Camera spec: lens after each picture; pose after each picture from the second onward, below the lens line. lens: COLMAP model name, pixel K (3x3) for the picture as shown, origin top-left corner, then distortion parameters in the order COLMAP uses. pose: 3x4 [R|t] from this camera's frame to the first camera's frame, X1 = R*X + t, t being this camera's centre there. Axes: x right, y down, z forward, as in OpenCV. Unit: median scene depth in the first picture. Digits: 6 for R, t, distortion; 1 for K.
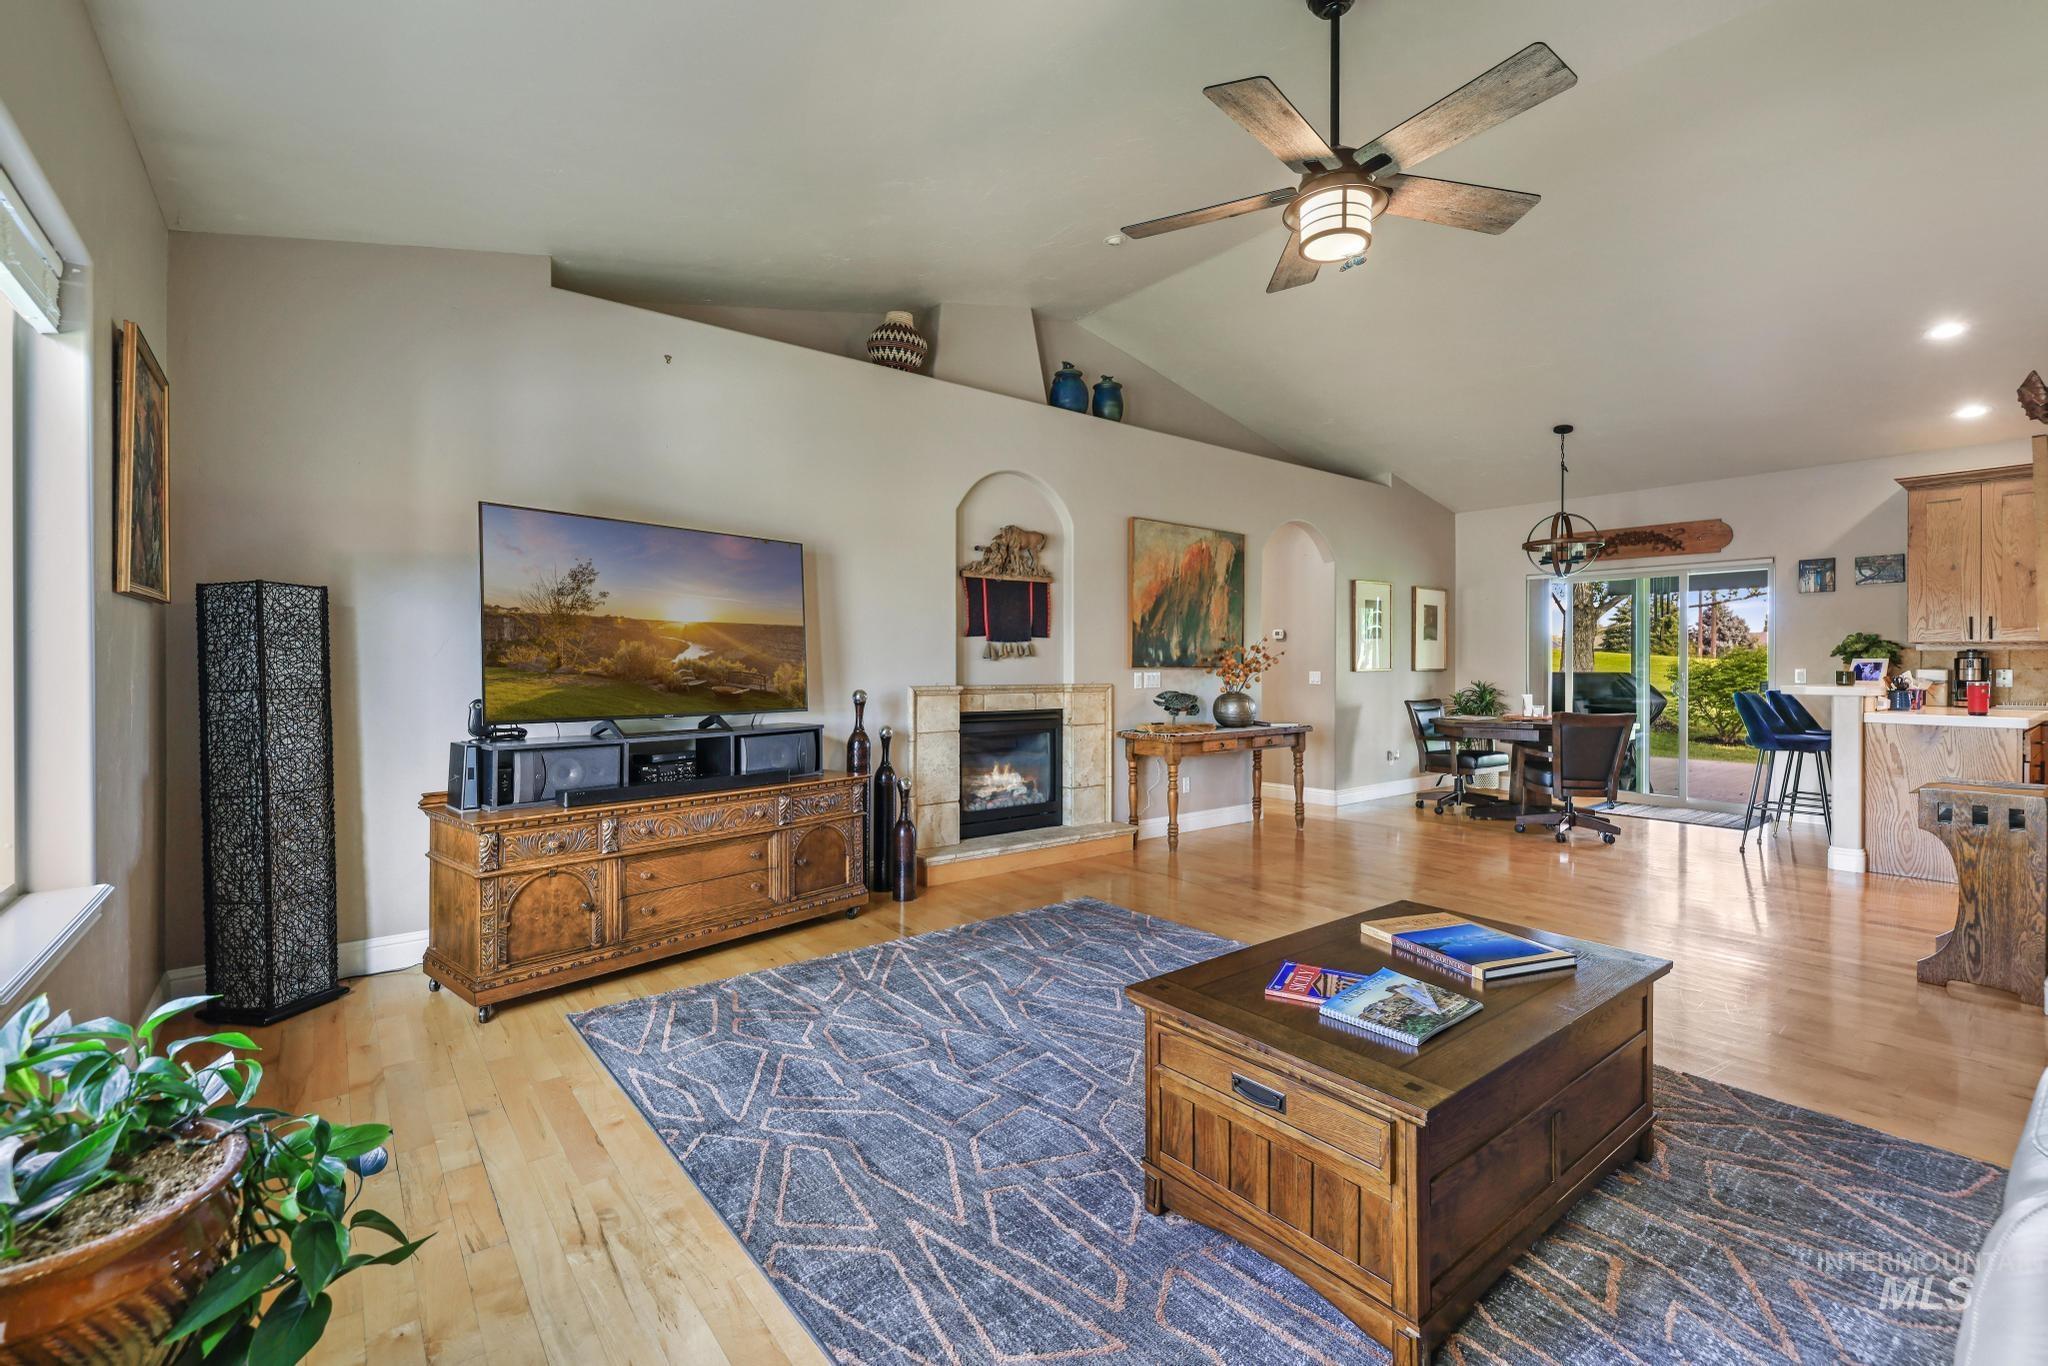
lens RADIAL K [[867.0, 0, 1023.3], [0, 867.0, 661.8], [0, 0, 1]] dist [0.003646, 0.000171]
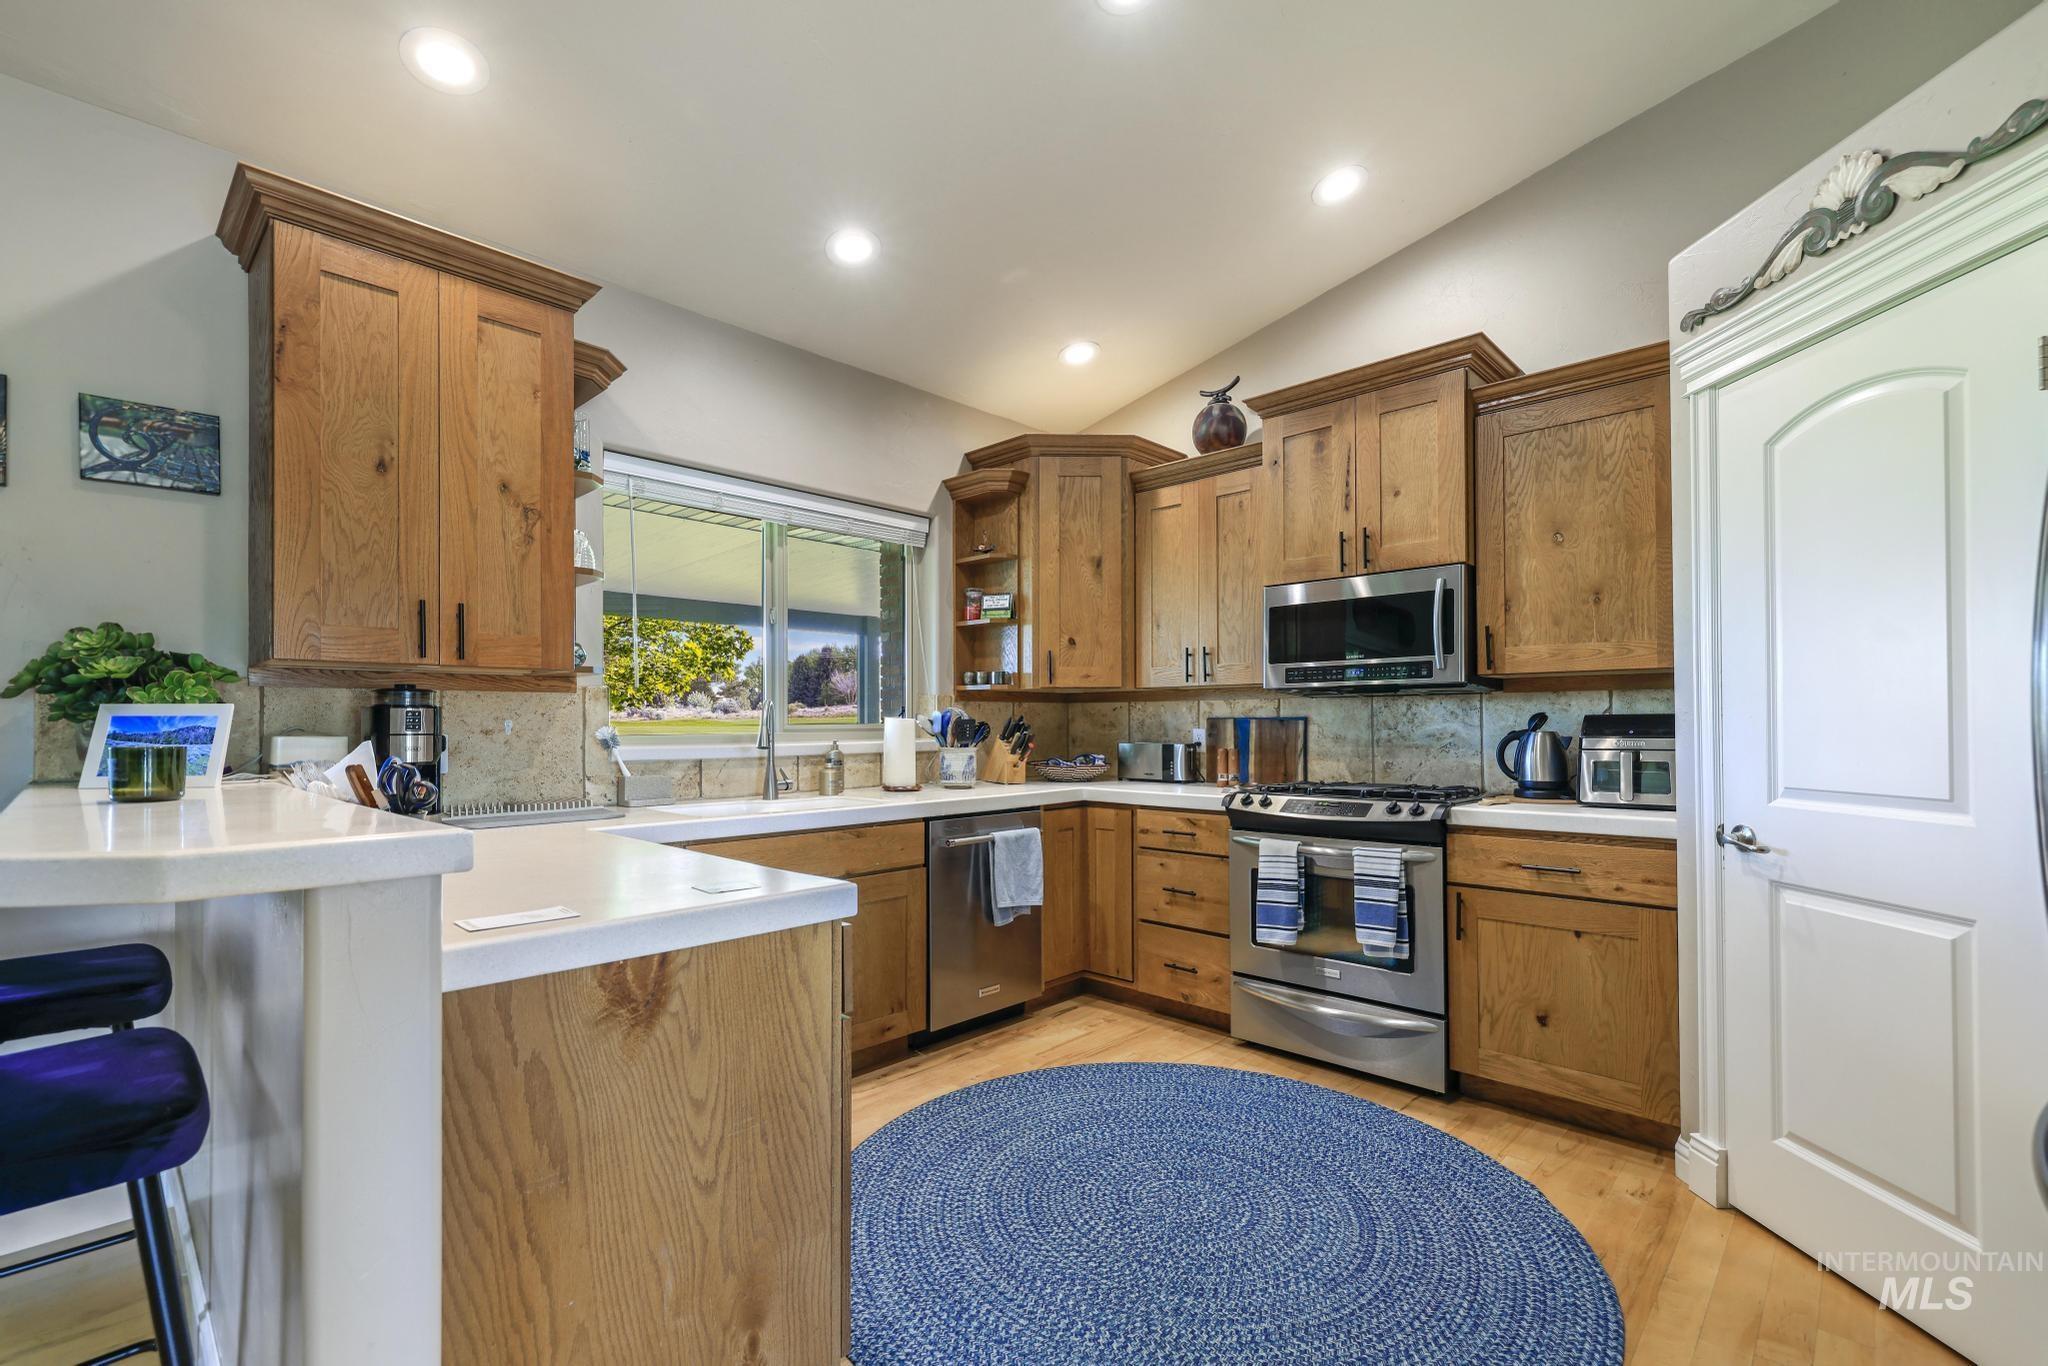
lens RADIAL K [[902.2, 0, 1027.5], [0, 902.2, 712.3], [0, 0, 1]] dist [0.002893, -0.000855]
pose [[-0.145820, 0.012250, 0.989235, 0.560533], [0.003059, 0.999924, -0.011932, 0.003450], [-0.989306, 0.001286, -0.145846, 0.683254]]
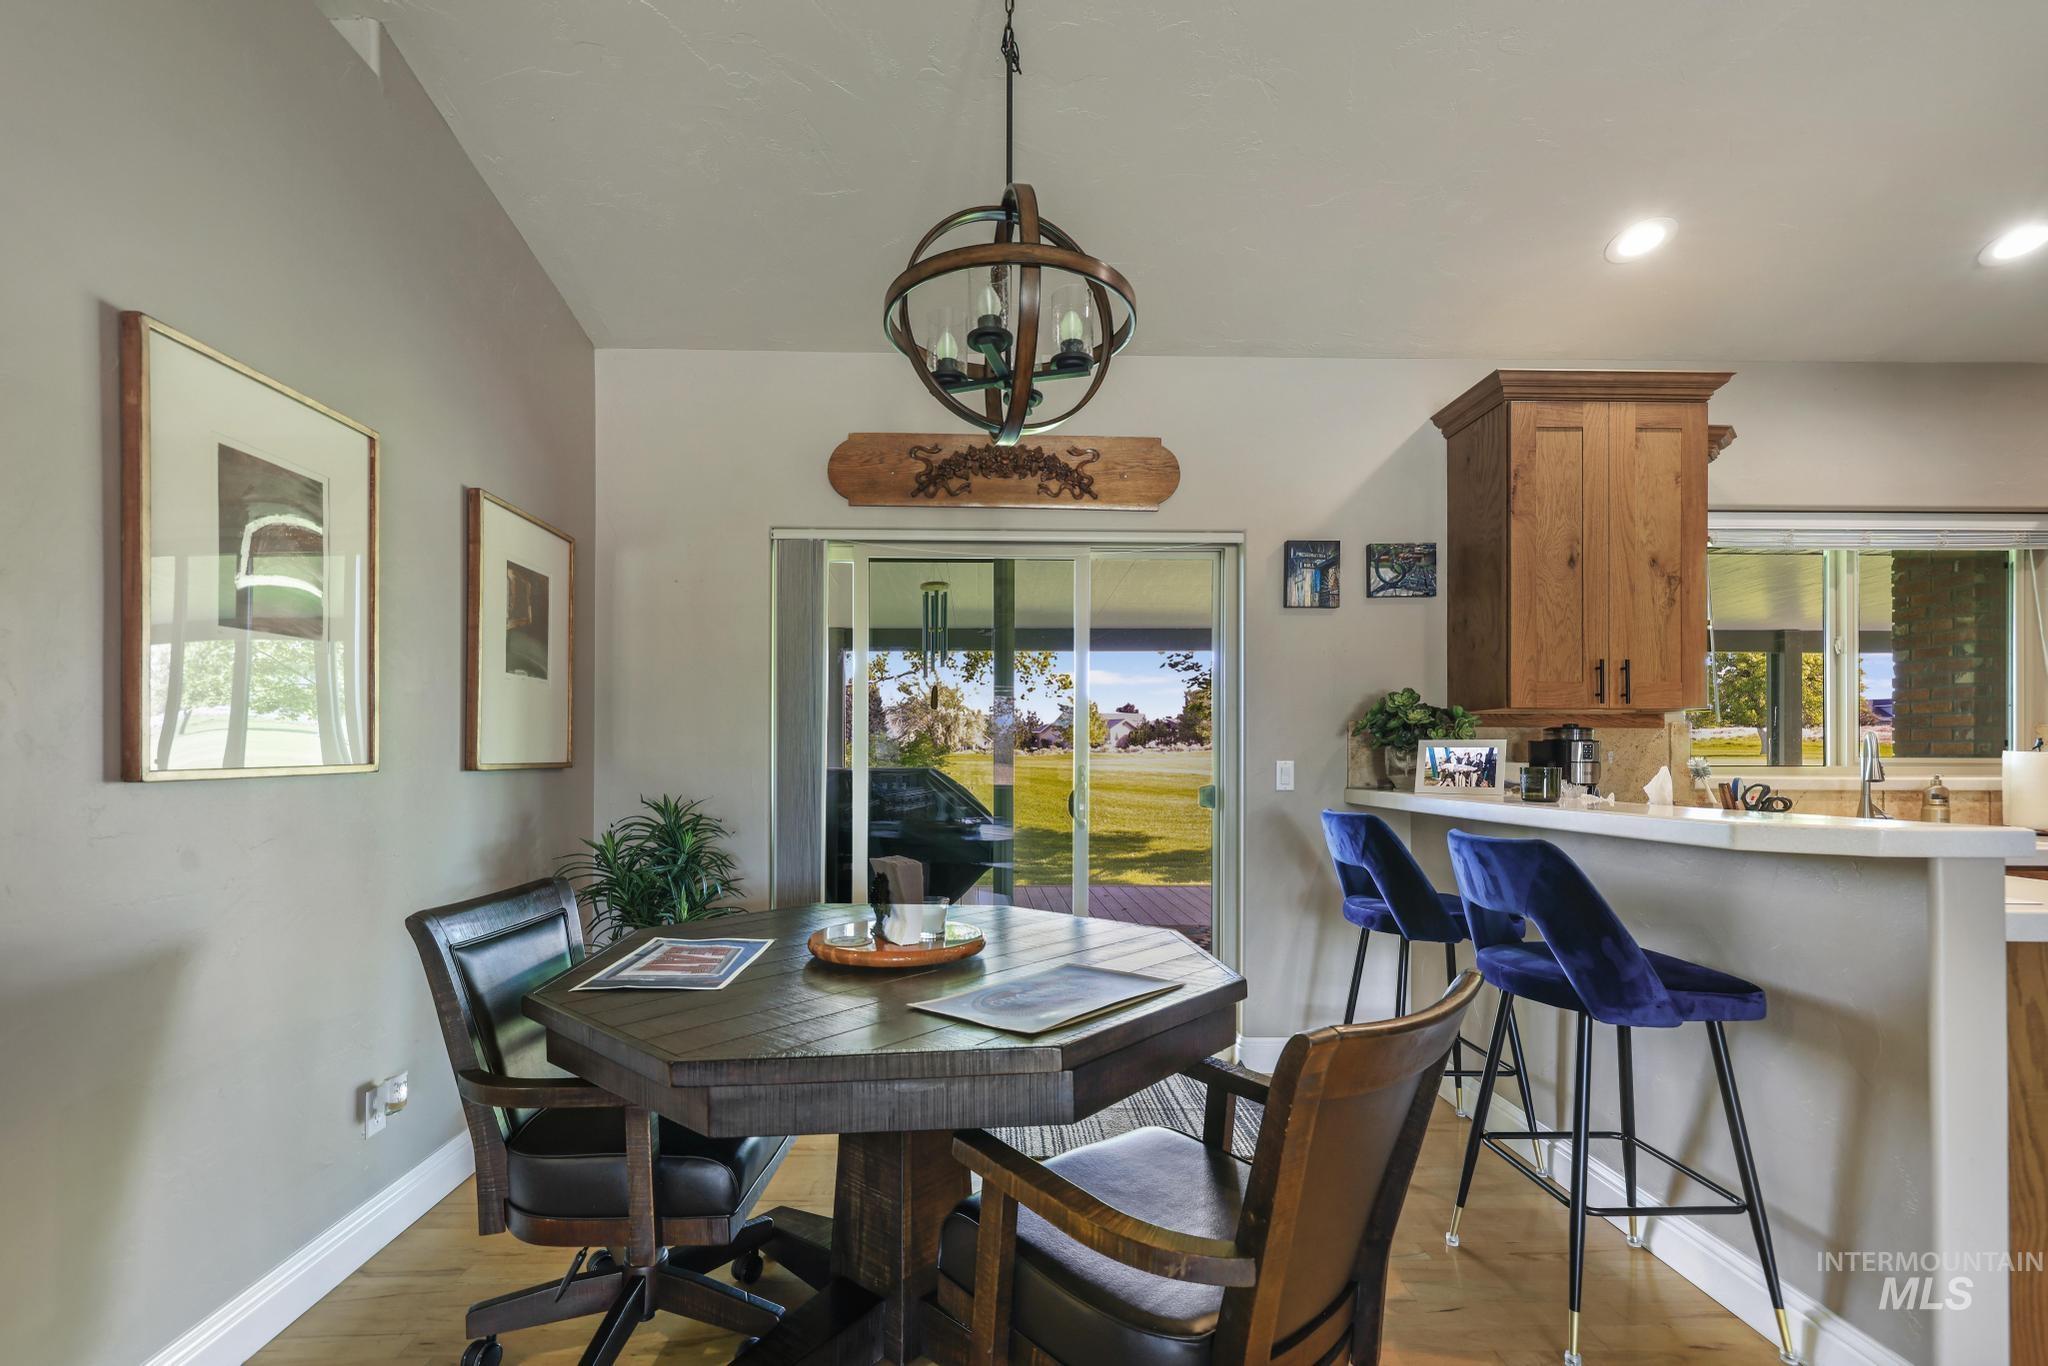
lens RADIAL K [[902.2, 0, 991.5], [0, 902.2, 753.4], [0, 0, 1]] dist [0.002893, -0.000855]
pose [[0.614568, 0.003365, 0.788857, 0.390971], [-0.006313, 0.999980, 0.000652, 0.004376], [-0.788839, -0.005381, 0.614577, 0.825933]]
